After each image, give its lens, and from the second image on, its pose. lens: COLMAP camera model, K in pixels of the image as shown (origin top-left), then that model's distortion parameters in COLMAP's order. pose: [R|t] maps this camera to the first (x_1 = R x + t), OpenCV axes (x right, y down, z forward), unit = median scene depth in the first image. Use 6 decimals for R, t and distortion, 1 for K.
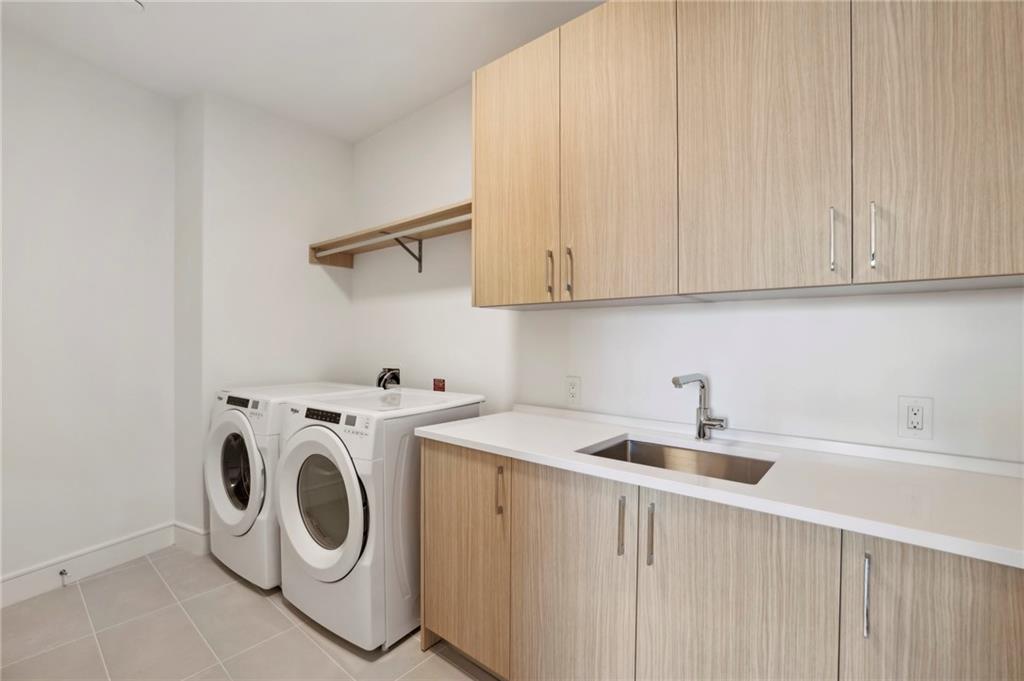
lens RADIAL K [[443.7, 0, 511.0], [0, 443.7, 336.4], [0, 0, 1]] dist [-0.044934, 0.015743]
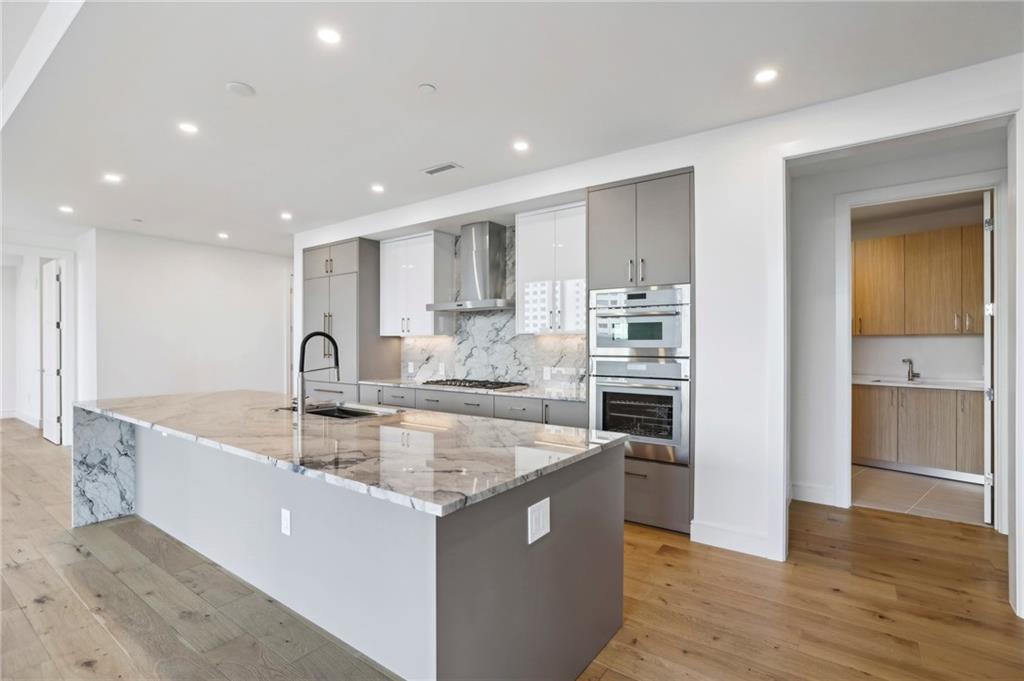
lens RADIAL K [[477.7, 0, 515.1], [0, 477.7, 343.2], [0, 0, 1]] dist [-0.026990, 0.000947]
pose [[0.983336, -0.002237, -0.181784, -1.726756], [0.001233, 0.999983, -0.005635, -0.009635], [0.181793, 0.005317, 0.983322, -2.778922]]
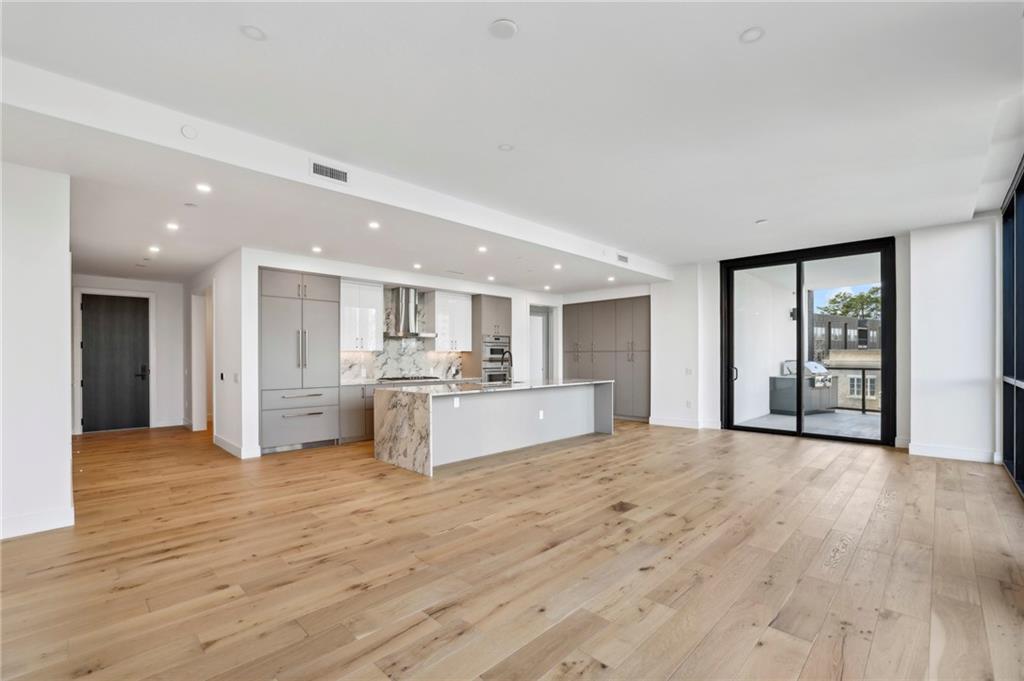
lens RADIAL K [[446.0, 0, 514.1], [0, 446.0, 357.5], [0, 0, 1]] dist [-0.032286, 0.000203]
pose [[0.332441, -0.004157, 0.943115, -6.867957], [0.005187, 0.999983, 0.002580, -0.015449], [-0.943110, 0.004034, 0.332457, -2.619449]]
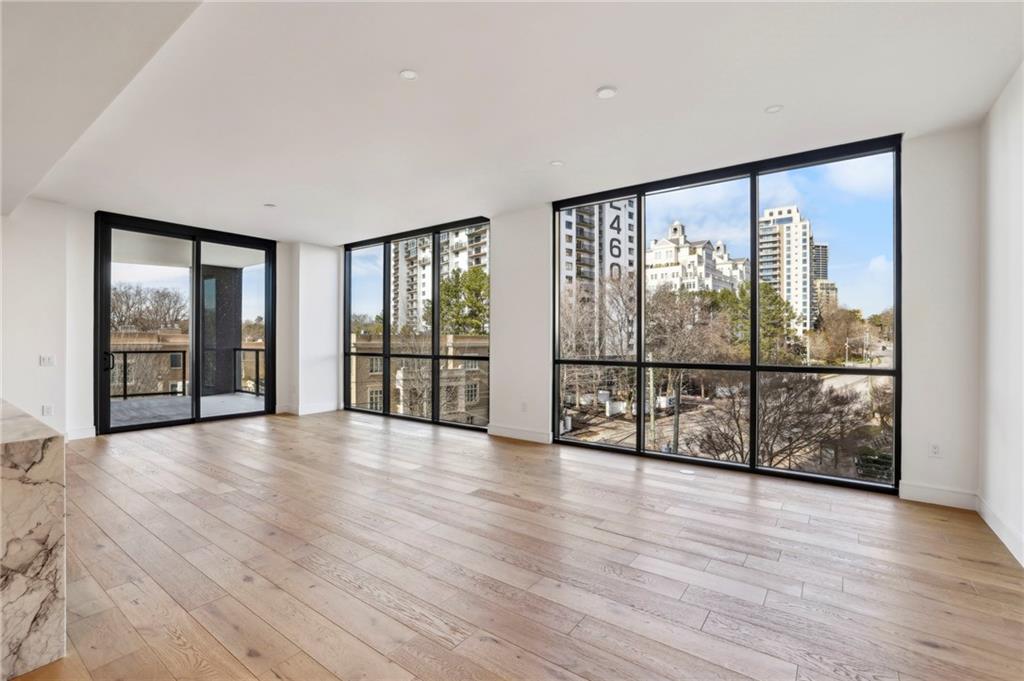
lens RADIAL K [[460.4, 0, 509.3], [0, 460.4, 339.6], [0, 0, 1]] dist [-0.043722, 0.017119]
pose [[-0.980703, -0.004806, 0.195446, -5.505932], [-0.004351, 0.999987, 0.002760, -0.018496], [-0.195457, 0.001857, -0.980711, -0.103449]]
